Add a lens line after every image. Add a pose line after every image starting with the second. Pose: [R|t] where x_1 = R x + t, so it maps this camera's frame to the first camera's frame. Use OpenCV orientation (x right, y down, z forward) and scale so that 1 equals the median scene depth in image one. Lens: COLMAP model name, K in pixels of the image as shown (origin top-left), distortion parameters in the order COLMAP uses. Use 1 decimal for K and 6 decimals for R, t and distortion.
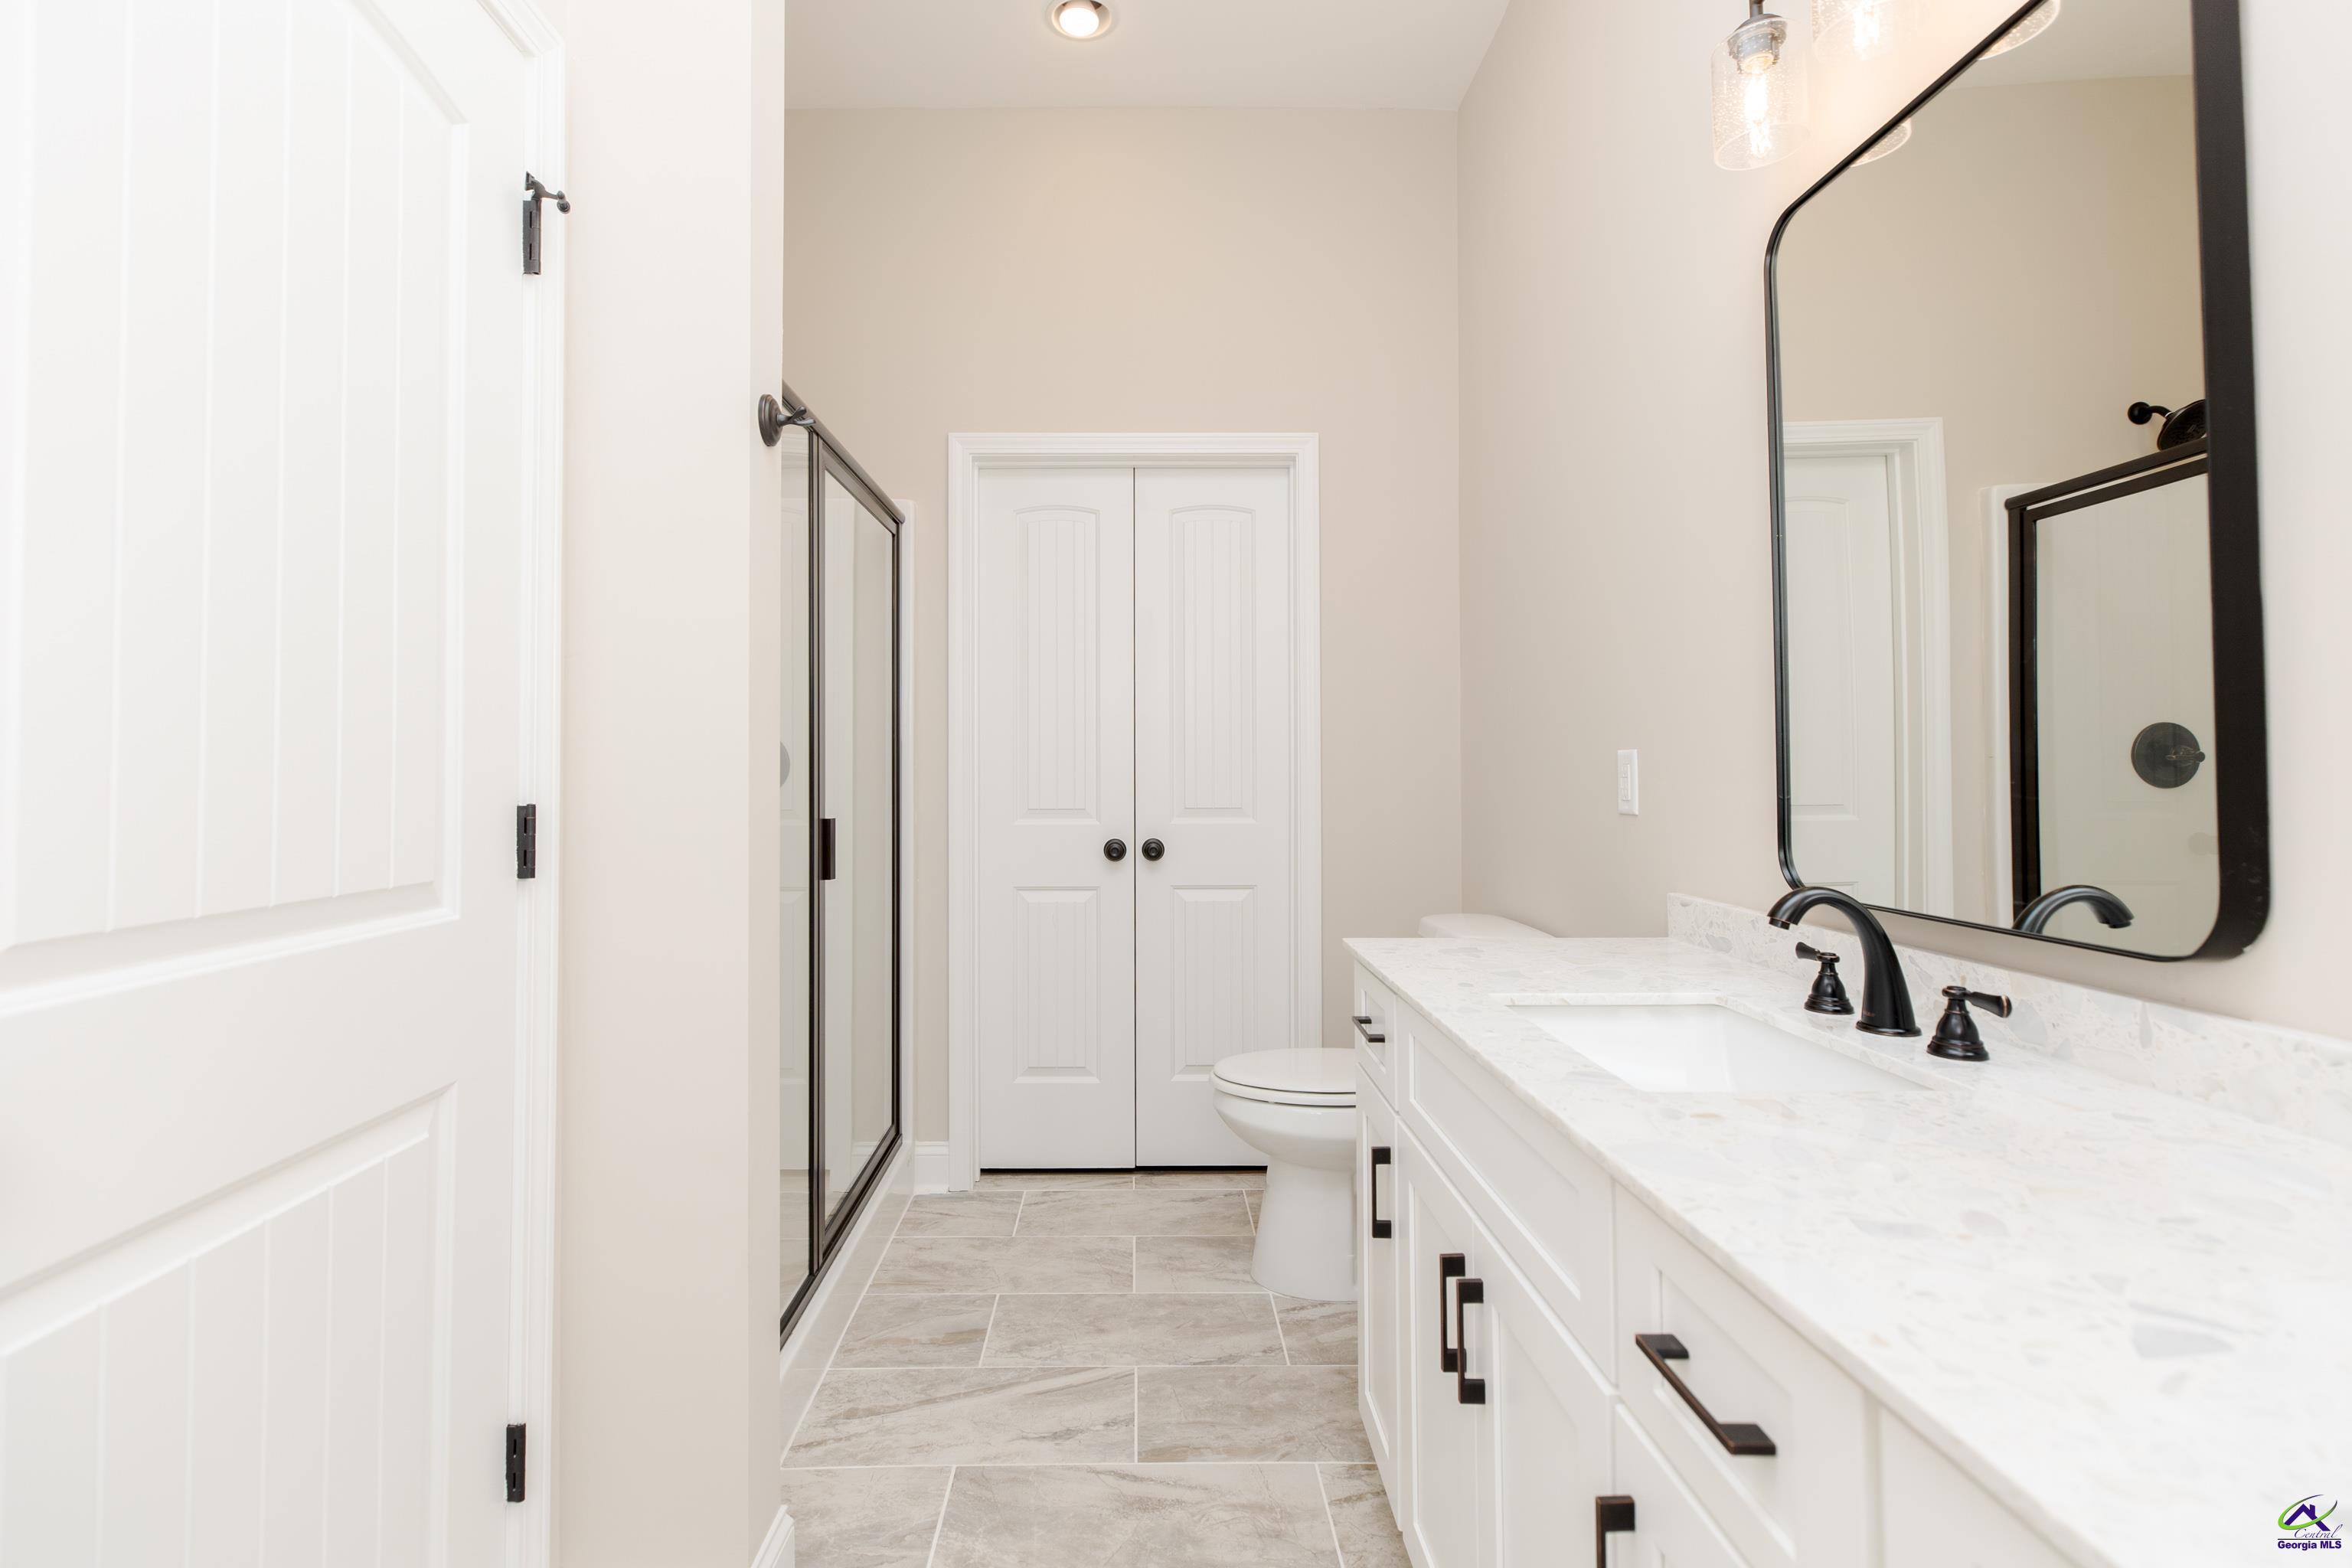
lens RADIAL K [[1090.3, 0, 1146.9], [0, 1090.3, 749.8], [0, 0, 1]] dist [0.001428, -0.000196]
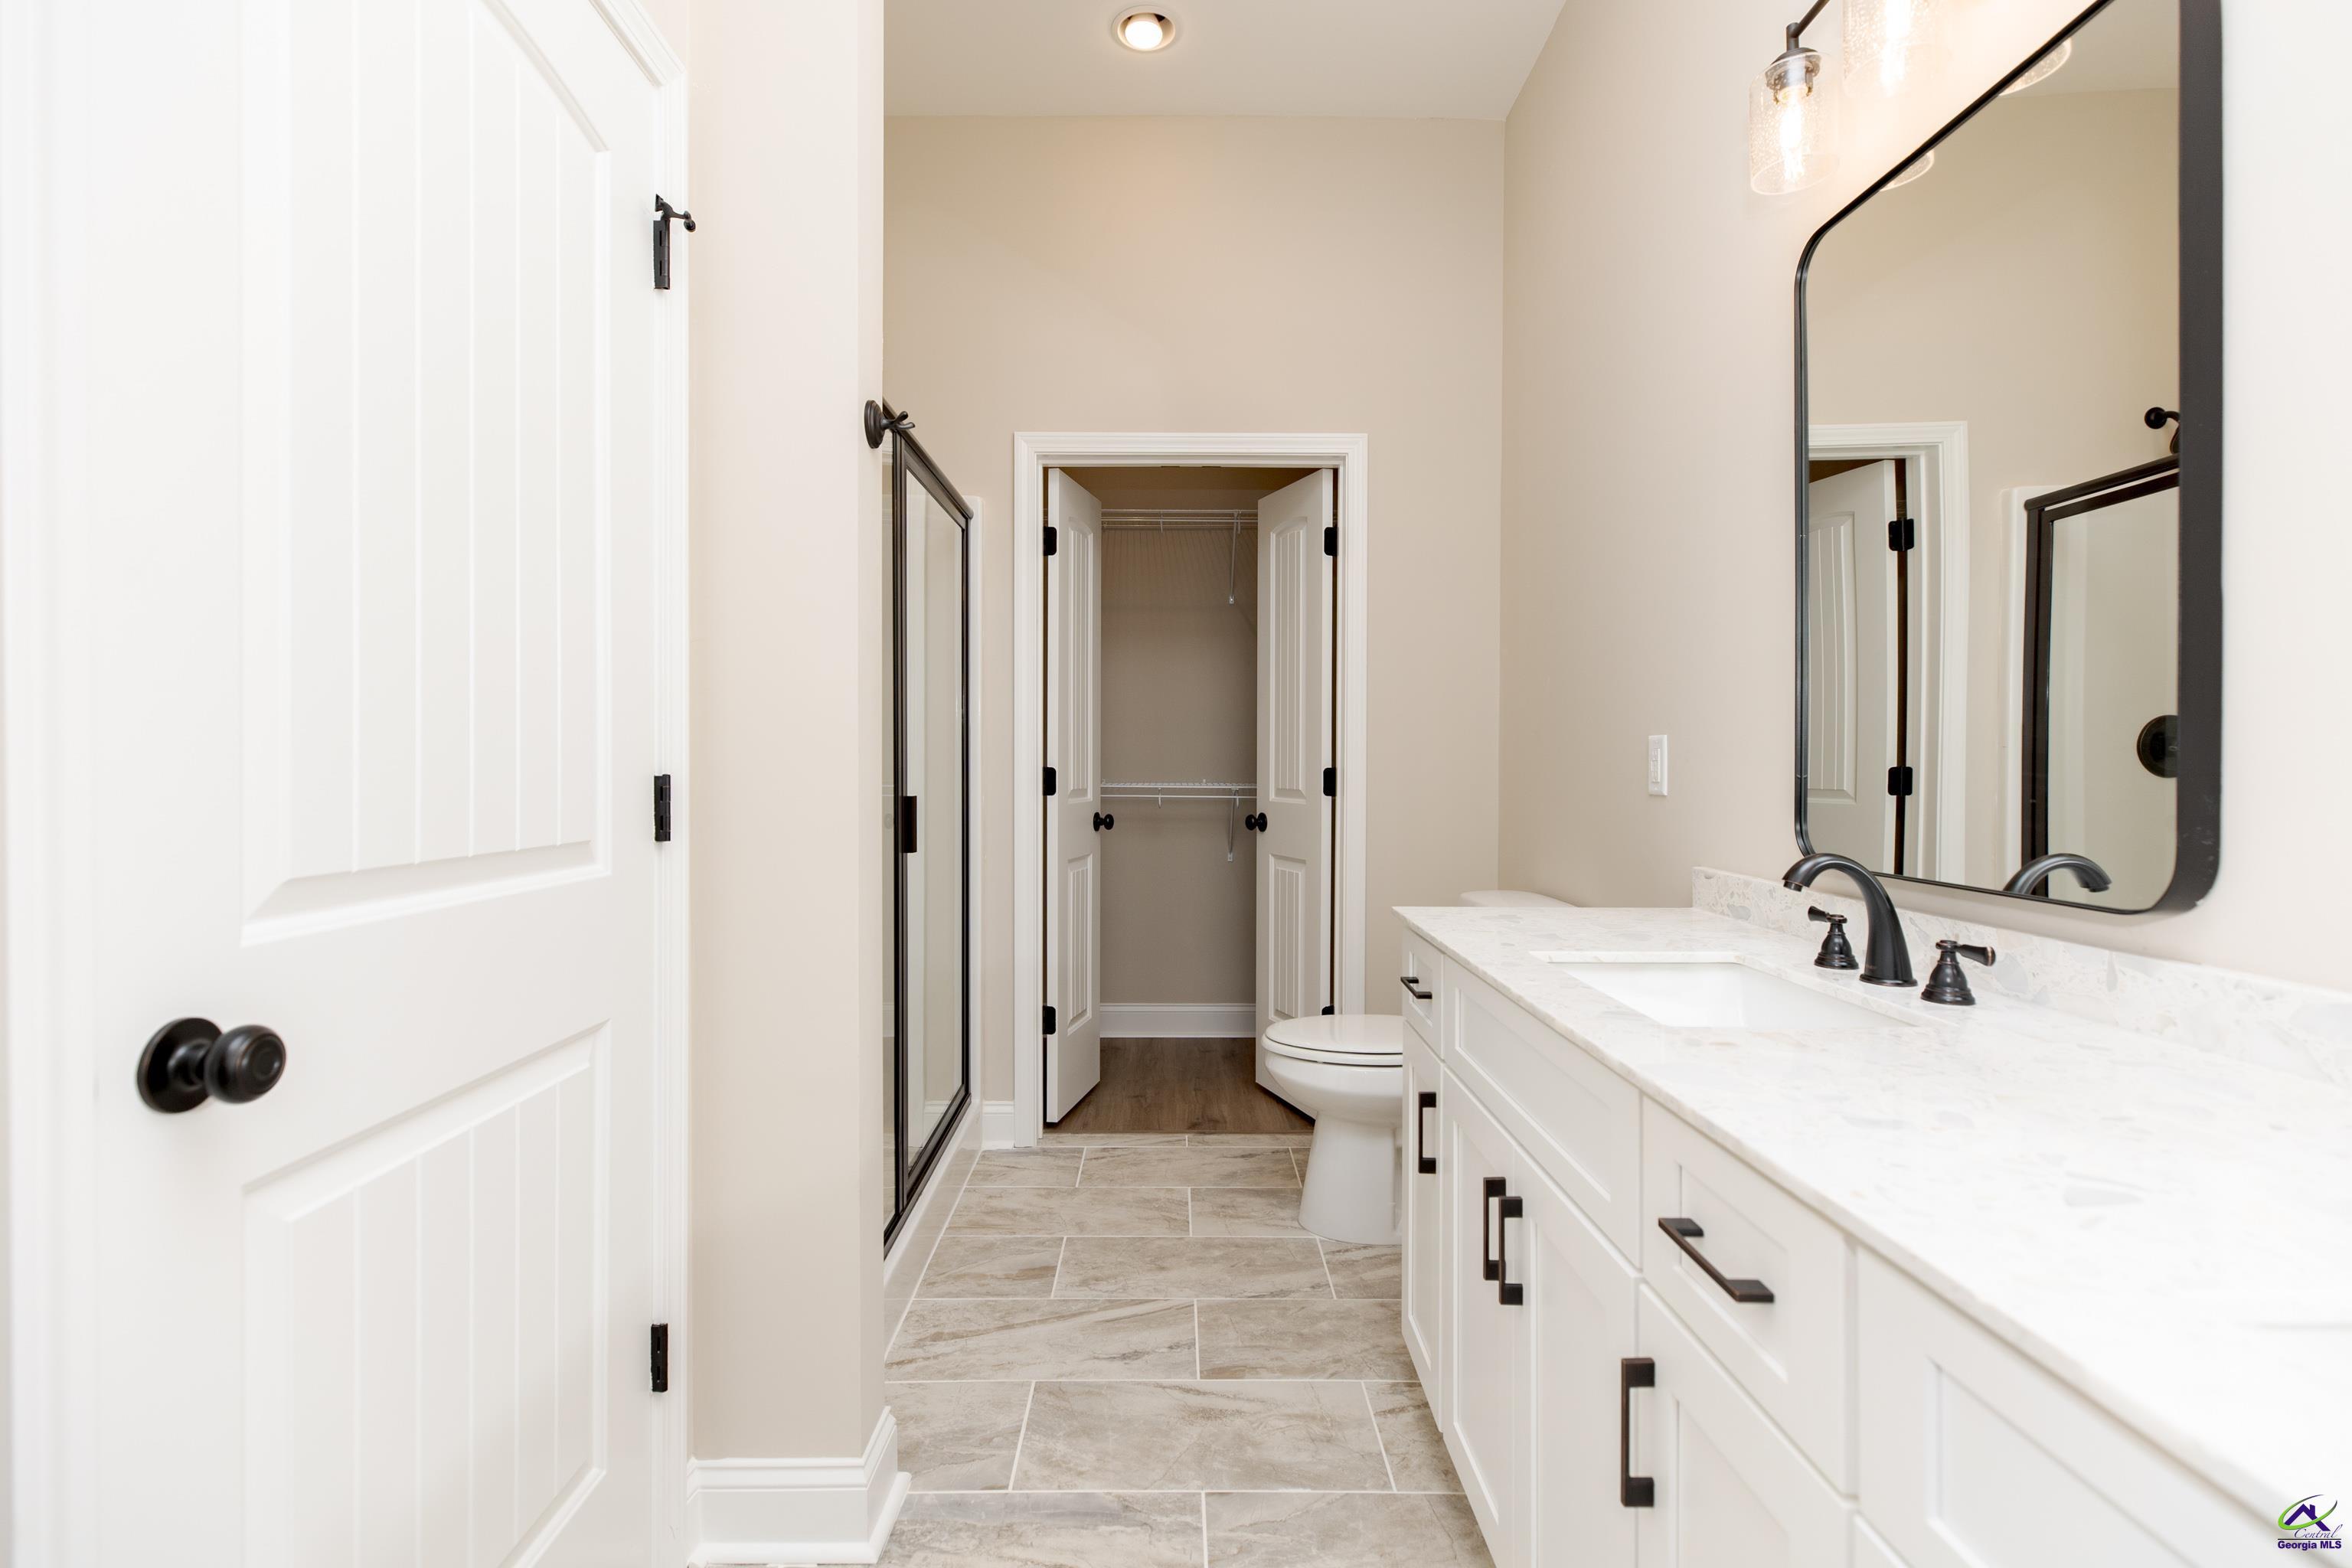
lens RADIAL K [[1068.1, 0, 1180.0], [0, 1068.1, 775.5], [0, 0, 1]] dist [0.002274, -0.000190]
pose [[0.999977, 0.005908, -0.003360, -0.029031], [-0.005799, 0.999480, 0.031710, 0.009913], [0.003546, -0.031690, 0.999491, -0.060231]]
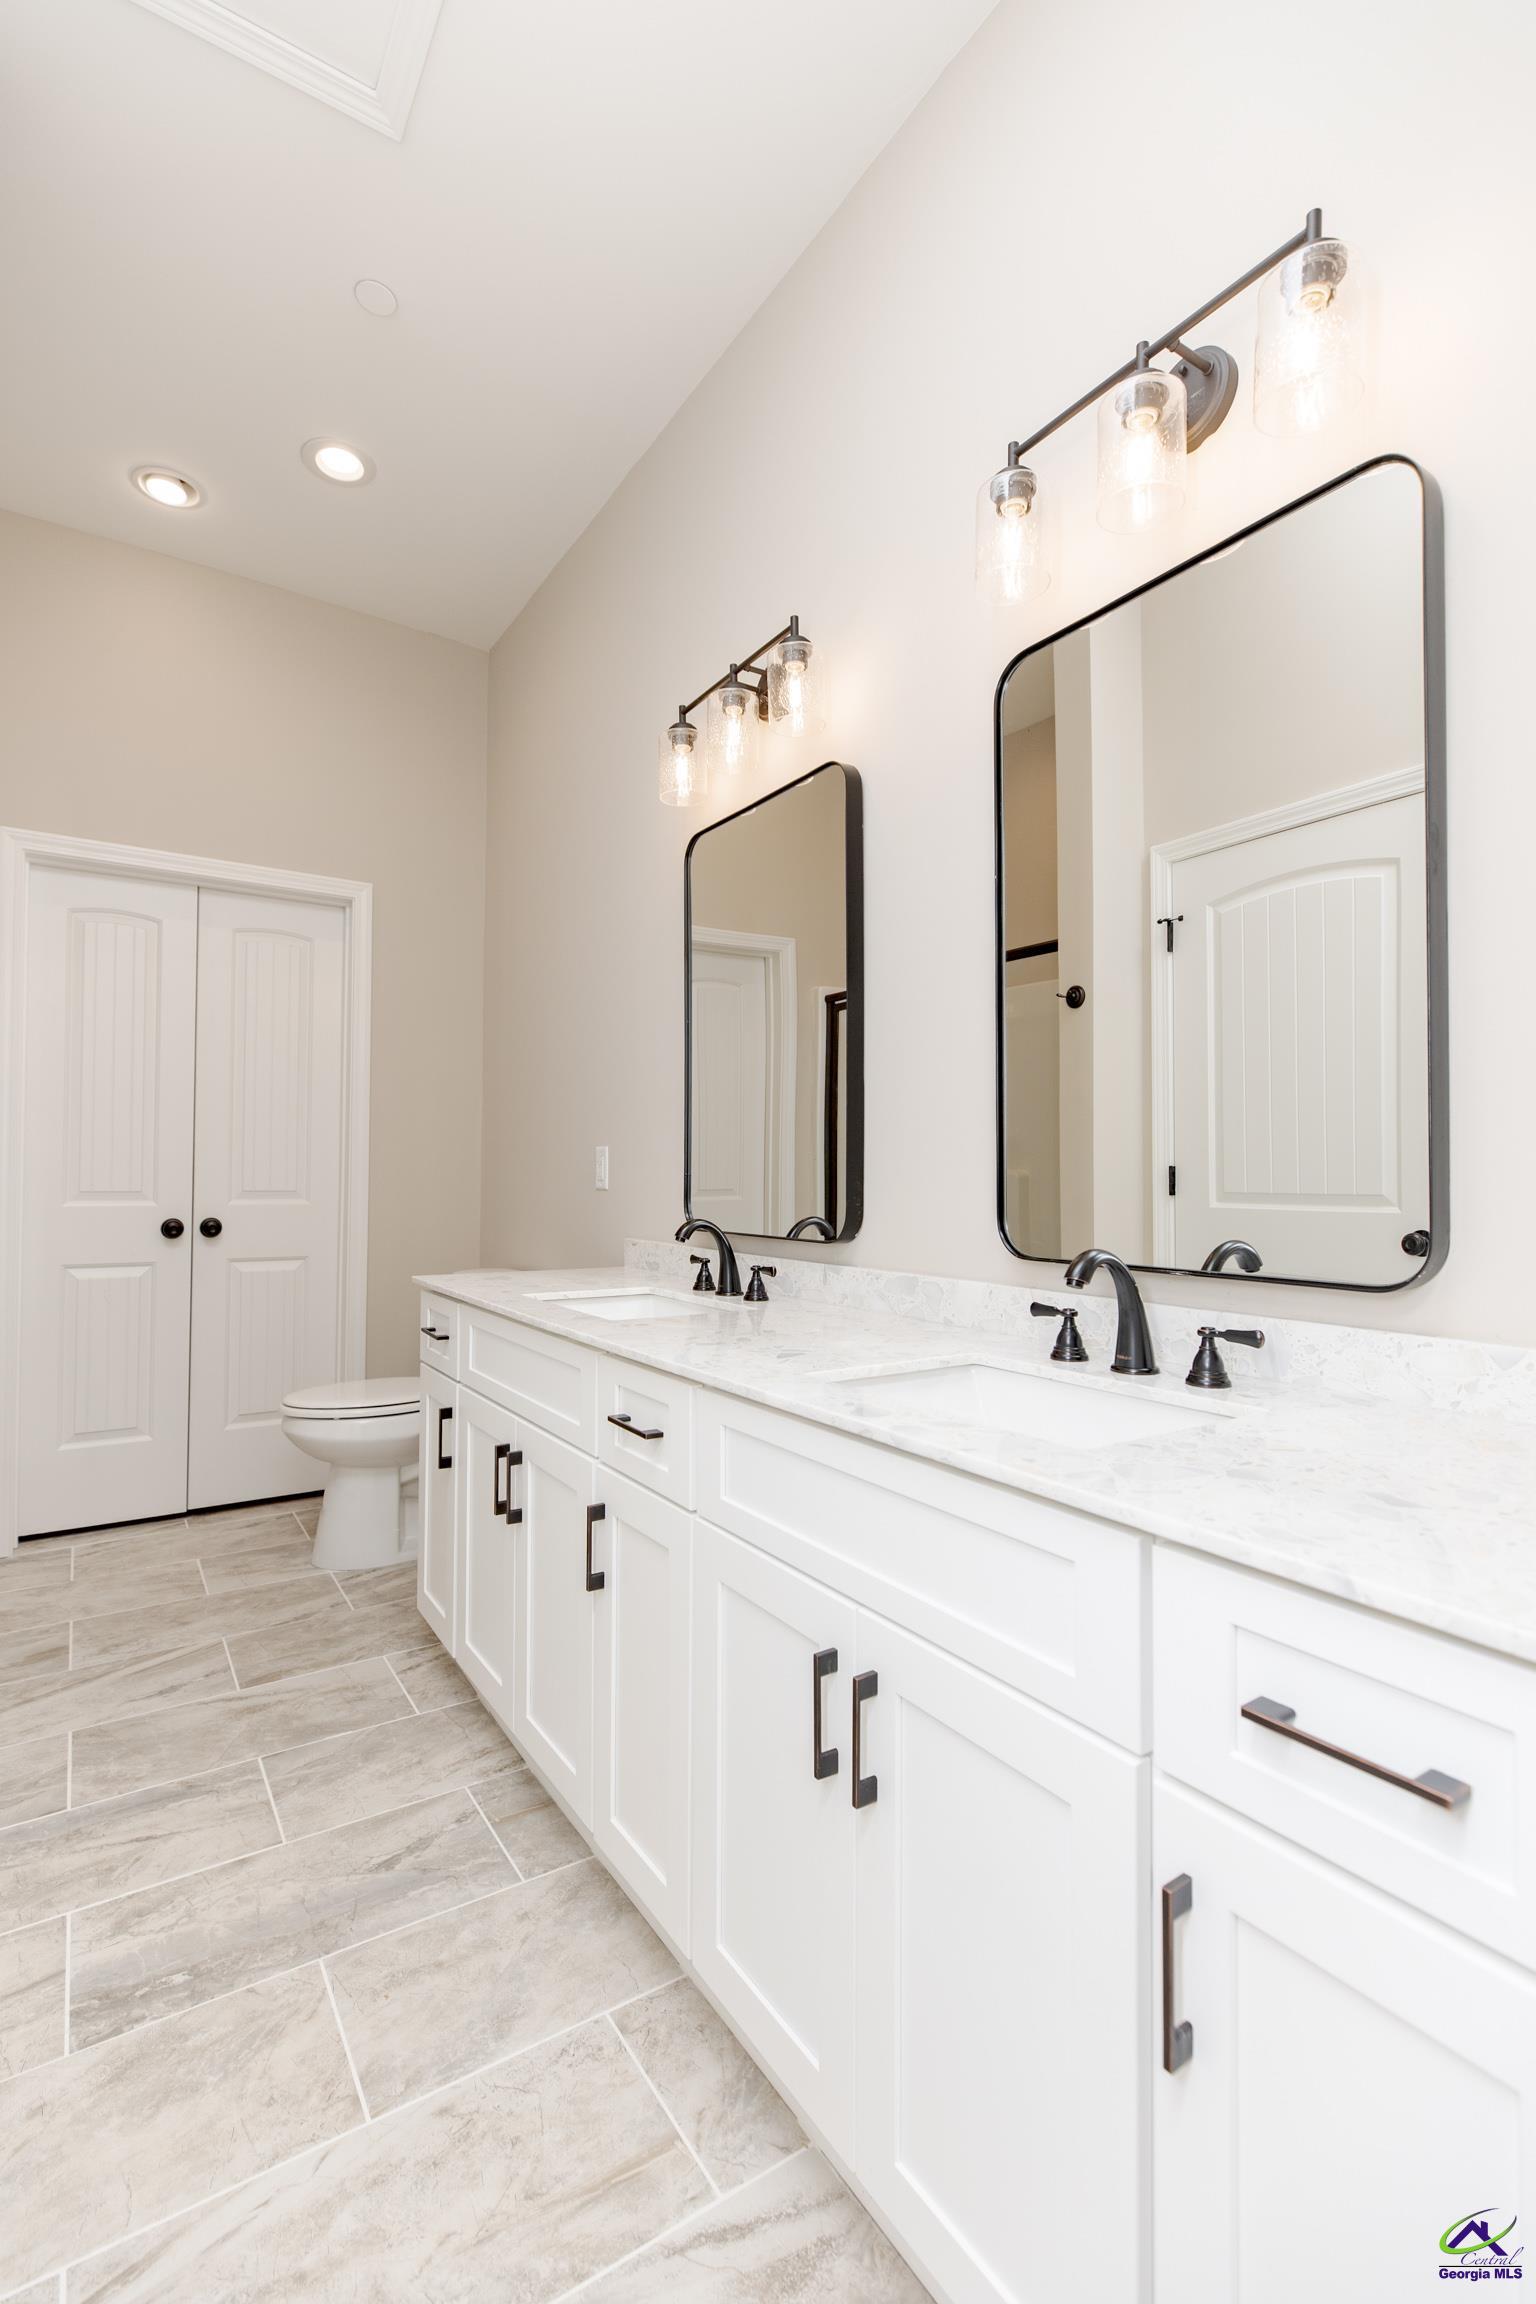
lens RADIAL K [[1029.7, 0, 747.1], [0, 1029.7, 1156.3], [0, 0, 1]] dist [0.002196, 0.000201]
pose [[0.845208, 0.020279, 0.534052, -0.167262], [-0.022055, 0.999752, -0.003057, 0.014602], [-0.533982, -0.009195, 0.845446, -0.345944]]
